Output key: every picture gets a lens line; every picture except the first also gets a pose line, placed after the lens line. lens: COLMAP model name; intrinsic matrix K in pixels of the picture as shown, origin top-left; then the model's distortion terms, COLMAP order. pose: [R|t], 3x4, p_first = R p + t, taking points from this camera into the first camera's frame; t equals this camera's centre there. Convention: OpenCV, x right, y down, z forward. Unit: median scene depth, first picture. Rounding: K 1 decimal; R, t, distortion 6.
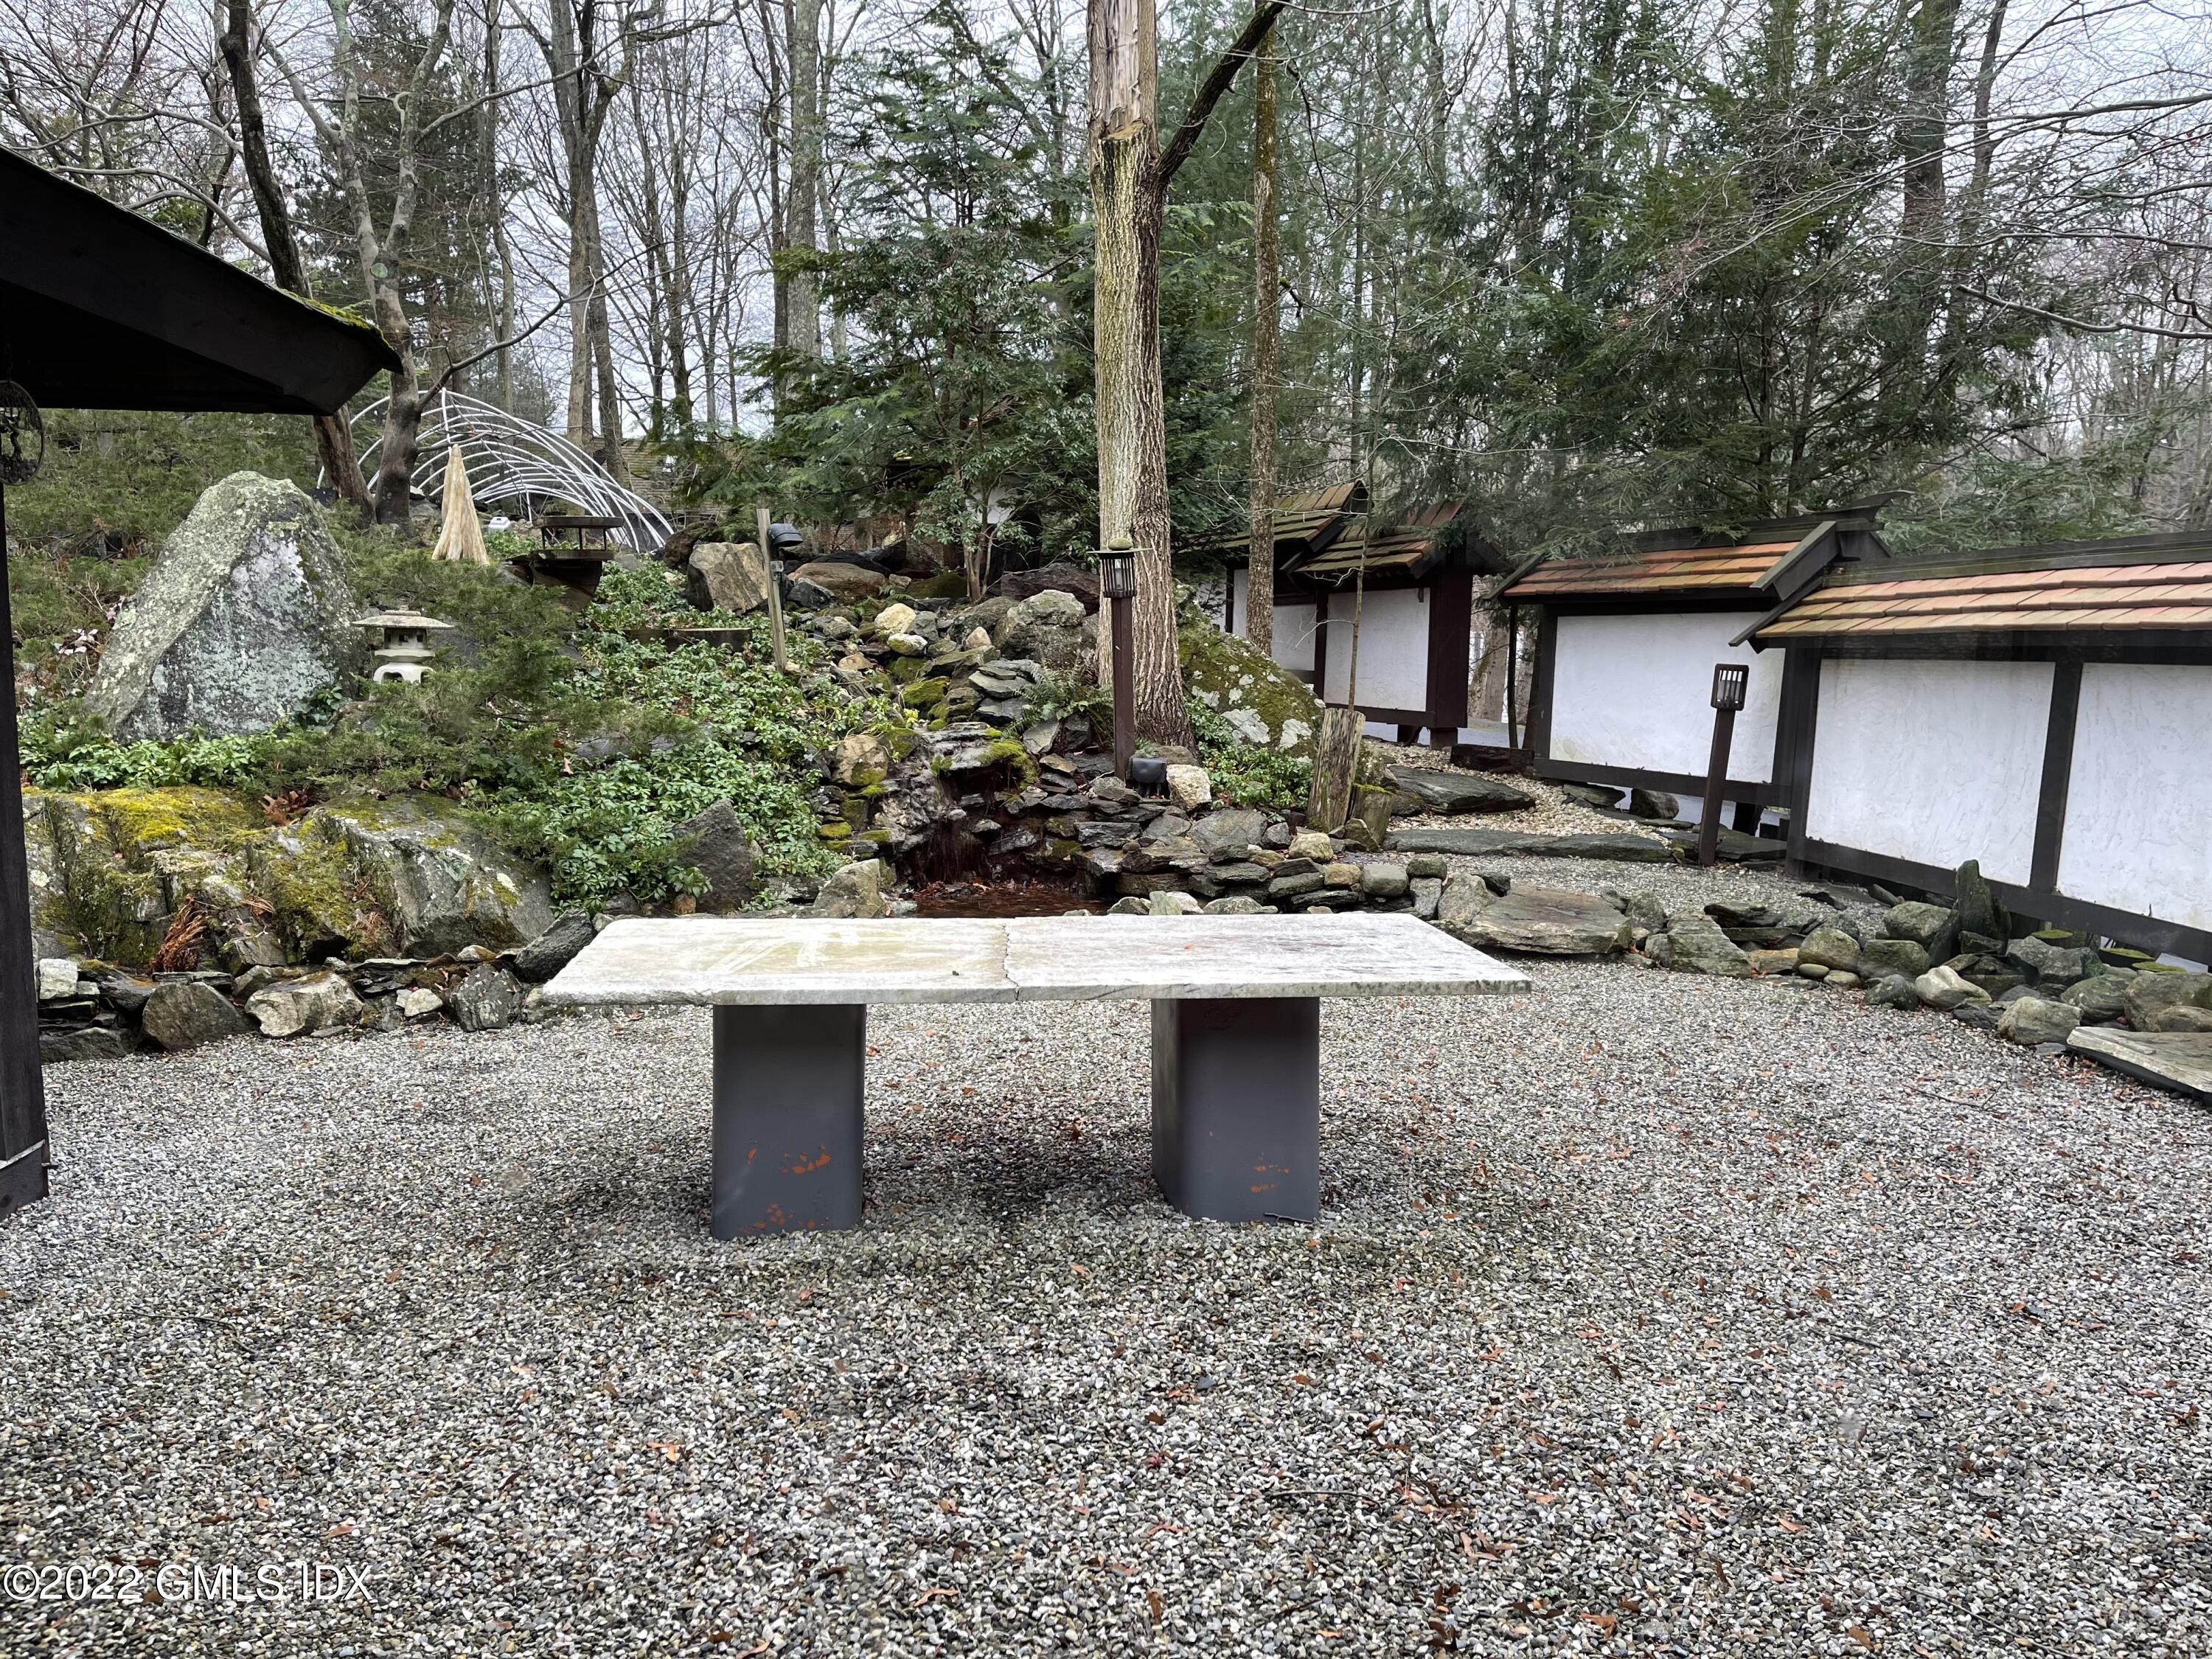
lens RADIAL K [[1692.9, 0, 1107.6], [0, 1692.9, 830.3], [0, 0, 1]] dist [0.006189, 0.002253]
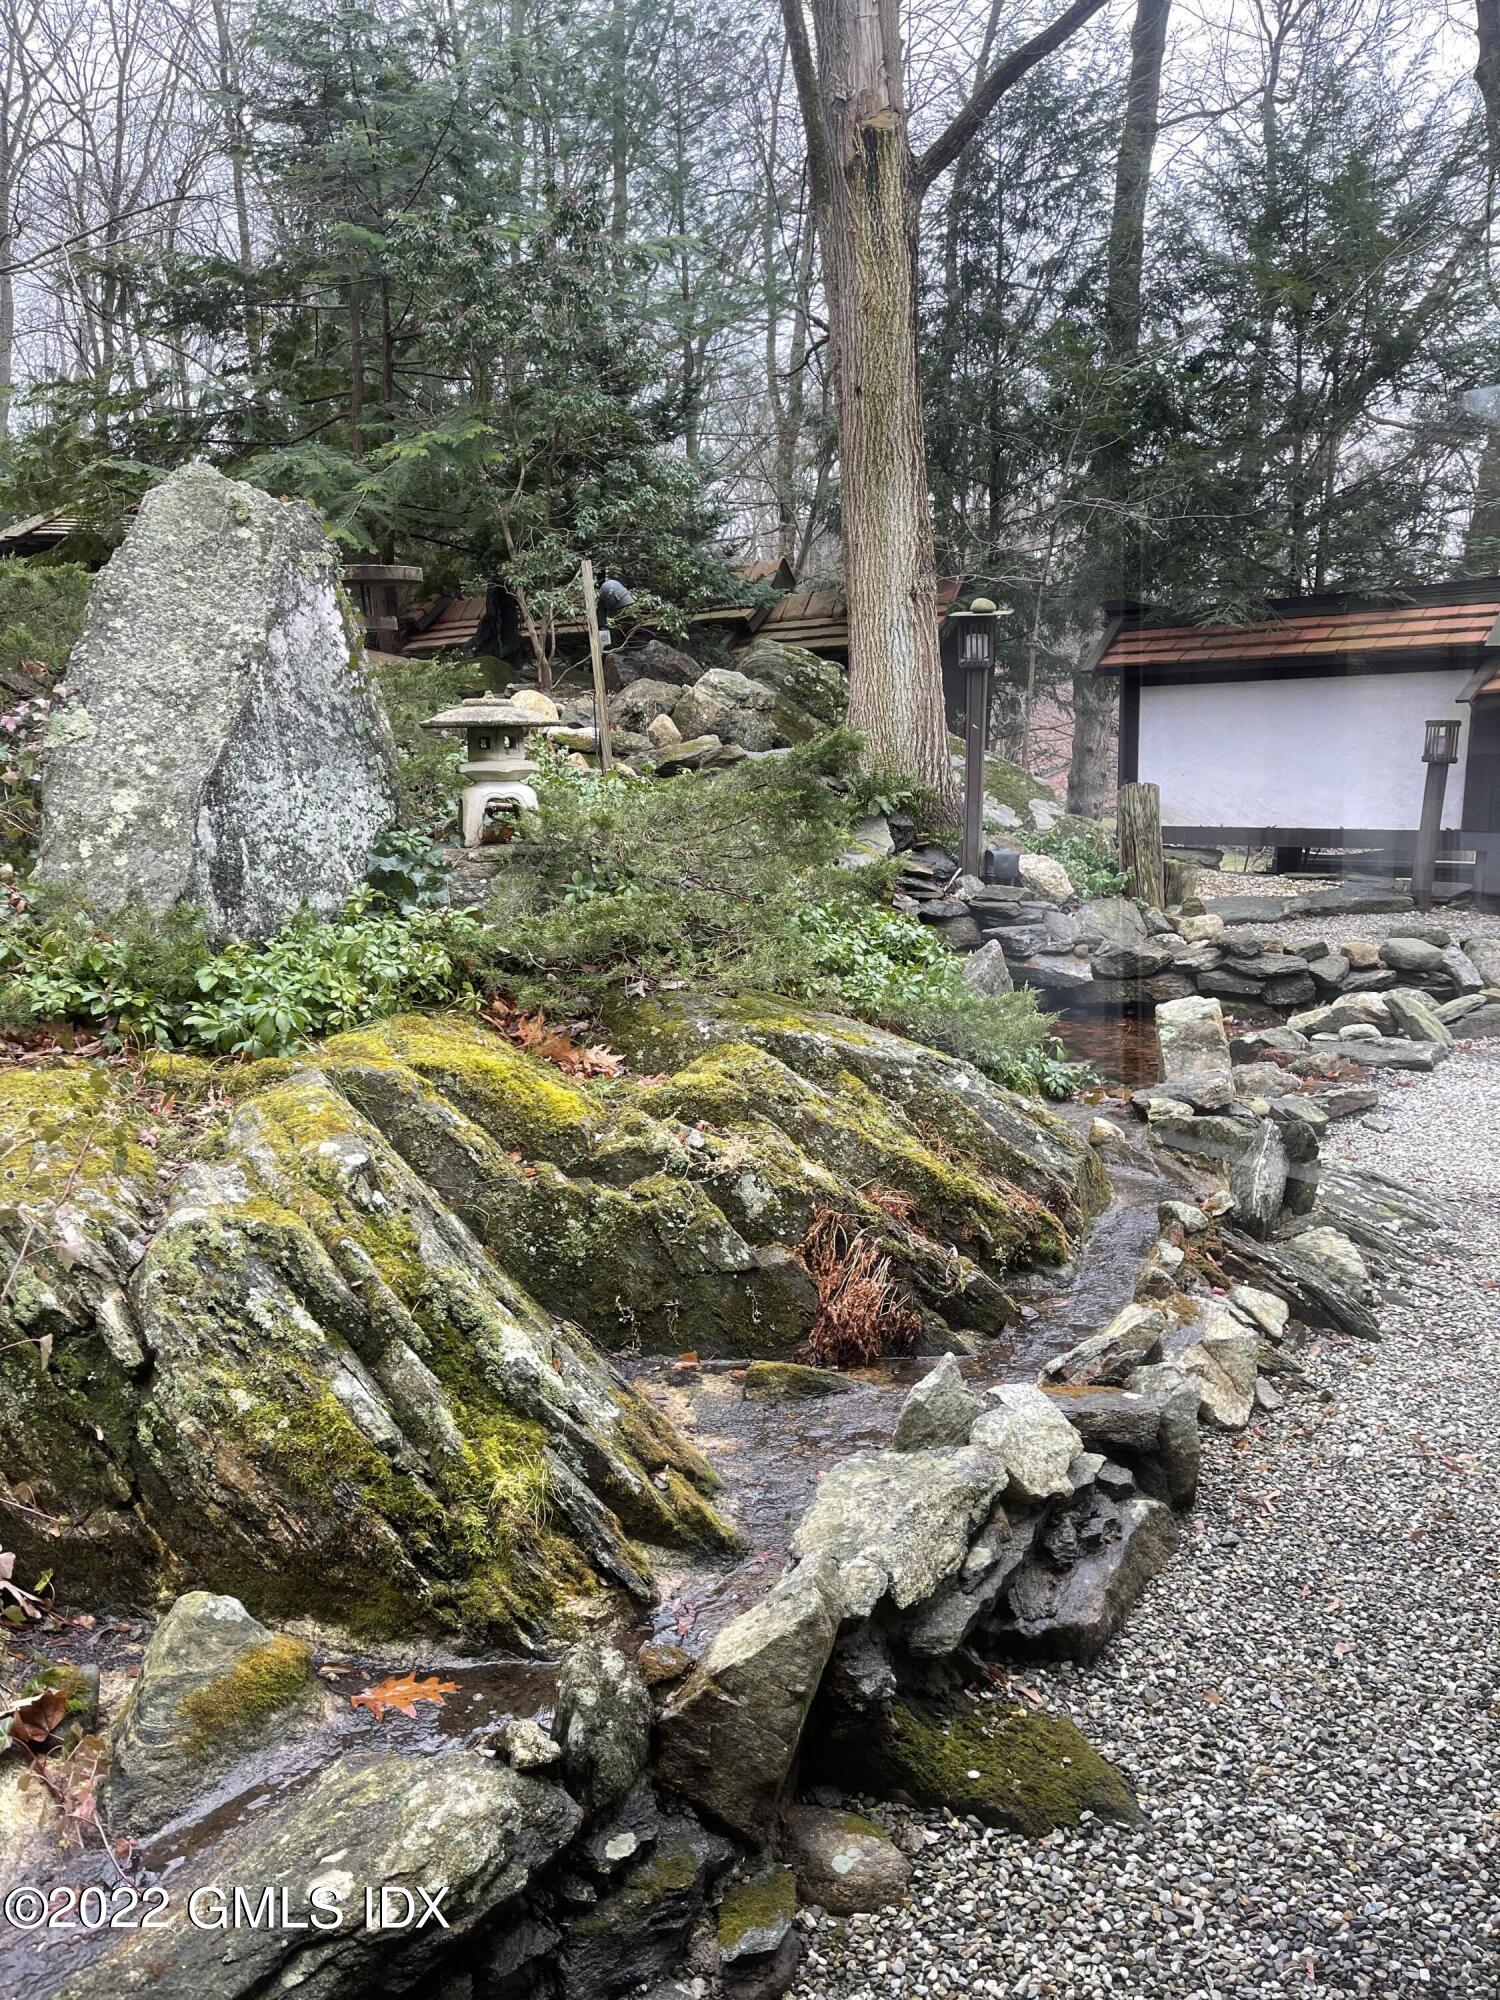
lens RADIAL K [[1530.7, 0, 749.7], [0, 1530.7, 1002.0], [0, 0, 1]] dist [0.006189, 0.002253]
pose [[0.869056, -0.121668, 0.479519, -0.631670], [0.090001, 0.991994, 0.088584, -0.060404], [-0.486458, -0.033827, 0.873049, 0.457525]]
